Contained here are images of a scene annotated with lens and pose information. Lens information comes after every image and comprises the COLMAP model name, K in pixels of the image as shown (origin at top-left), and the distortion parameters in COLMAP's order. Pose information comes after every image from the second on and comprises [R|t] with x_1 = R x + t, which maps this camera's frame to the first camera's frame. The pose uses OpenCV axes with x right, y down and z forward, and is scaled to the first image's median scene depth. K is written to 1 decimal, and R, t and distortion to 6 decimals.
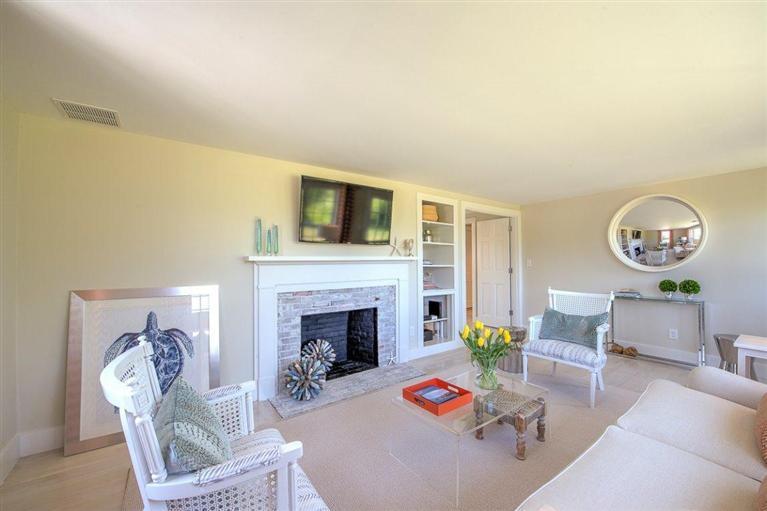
lens RADIAL K [[305.5, 0, 383.5], [0, 305.5, 255.5], [0, 0, 1]] dist [-0.001765, 0.000004]
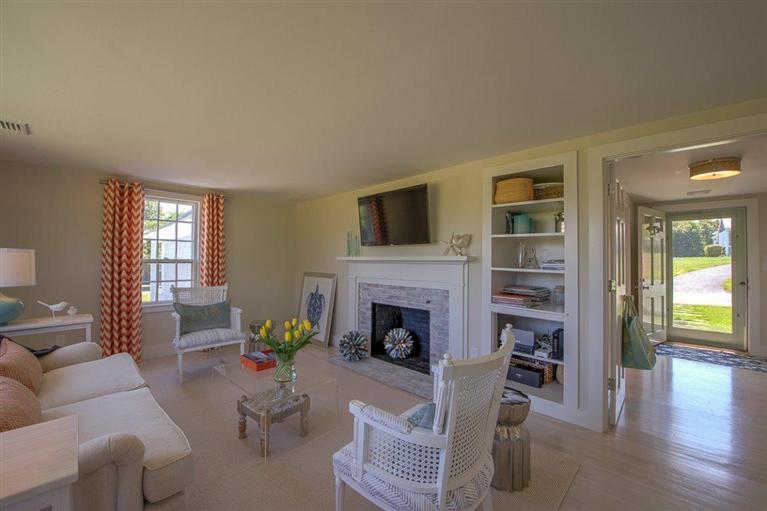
lens RADIAL K [[305.5, 0, 383.5], [0, 305.5, 255.5], [0, 0, 1]] dist [-0.001765, 0.000004]
pose [[0.182972, -0.008184, -0.983084, 0.921236], [0.009836, 0.999931, -0.006493, 0.005441], [0.983069, -0.008482, 0.183039, 0.728221]]
